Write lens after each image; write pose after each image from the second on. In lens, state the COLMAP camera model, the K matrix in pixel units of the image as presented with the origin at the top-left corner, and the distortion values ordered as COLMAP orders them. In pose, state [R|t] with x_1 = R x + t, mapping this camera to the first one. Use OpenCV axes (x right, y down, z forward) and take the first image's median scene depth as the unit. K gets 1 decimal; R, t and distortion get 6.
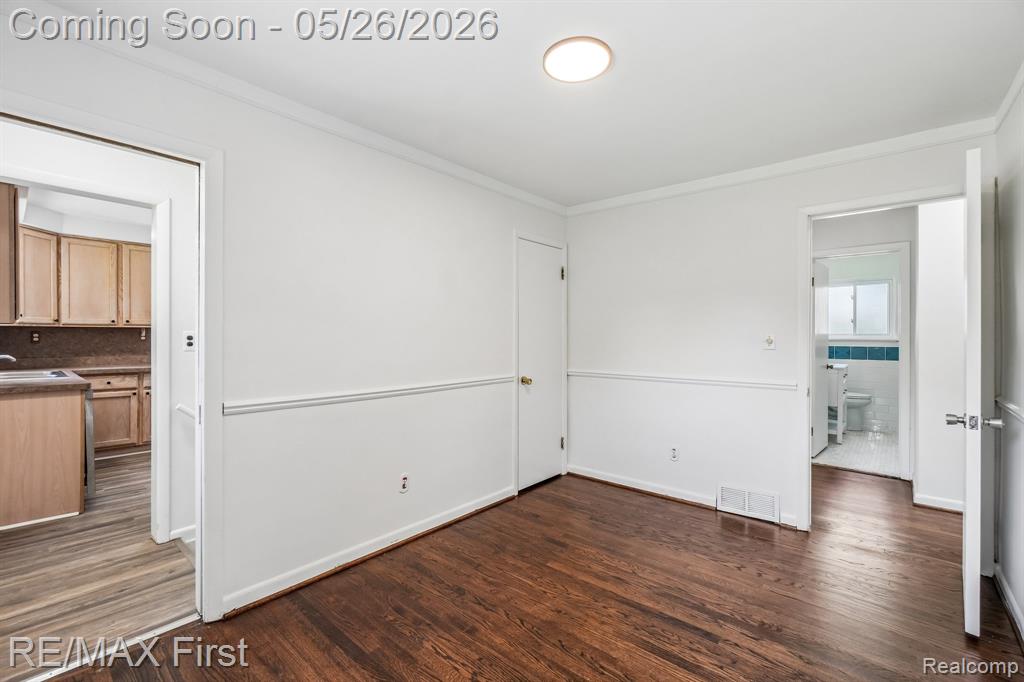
lens RADIAL K [[443.7, 0, 517.8], [0, 443.7, 337.2], [0, 0, 1]] dist [-0.007725, 0.002453]
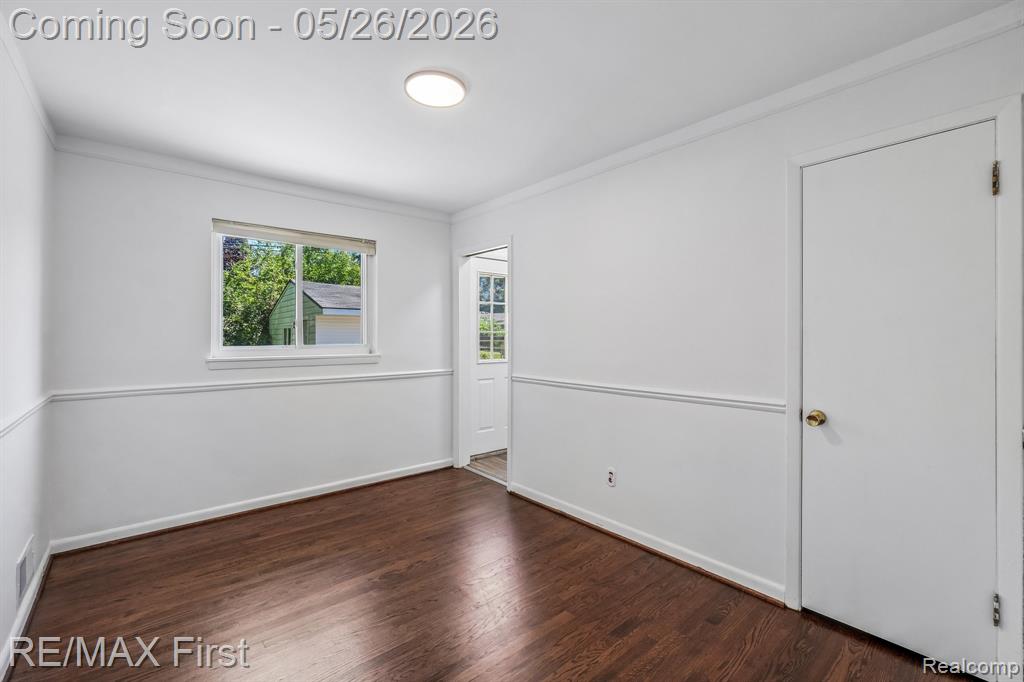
lens RADIAL K [[443.7, 0, 511.8], [0, 443.7, 339.8], [0, 0, 1]] dist [-0.007725, 0.002453]
pose [[-0.164237, 0.002802, -0.986417, 0.849207], [-0.006044, 0.999974, 0.003847, 0.001249], [0.986402, 0.006594, -0.164216, 0.976693]]
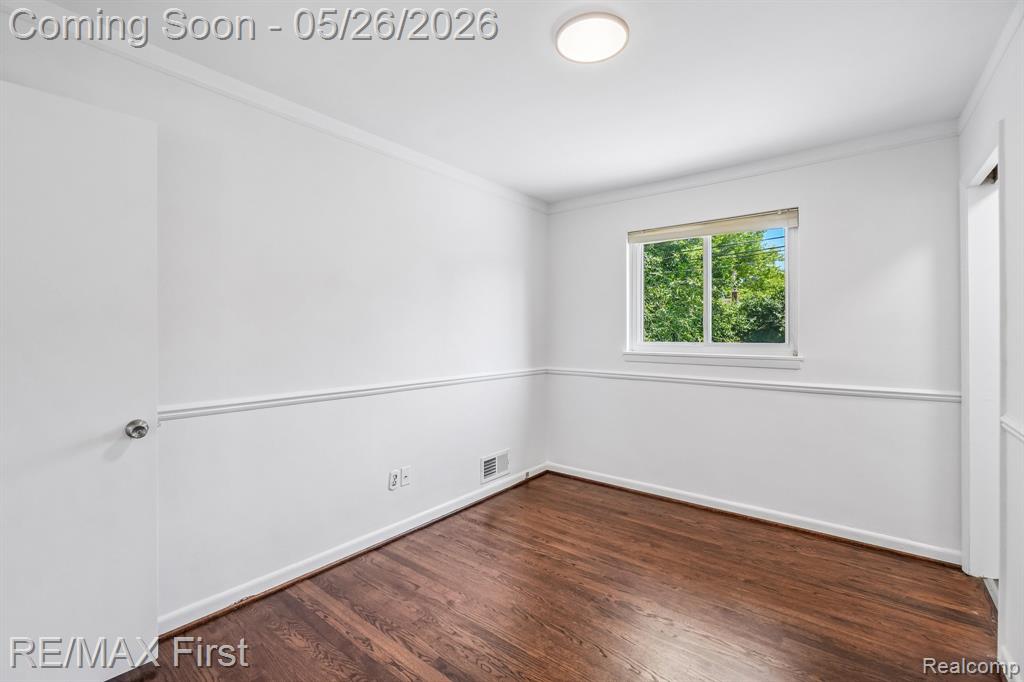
lens RADIAL K [[443.7, 0, 510.1], [0, 443.7, 335.3], [0, 0, 1]] dist [-0.007725, 0.002453]
pose [[-0.999311, -0.009012, -0.035995, 0.239154], [-0.009487, 0.999870, 0.013040, -0.005568], [0.035873, 0.013373, -0.999267, 1.363751]]
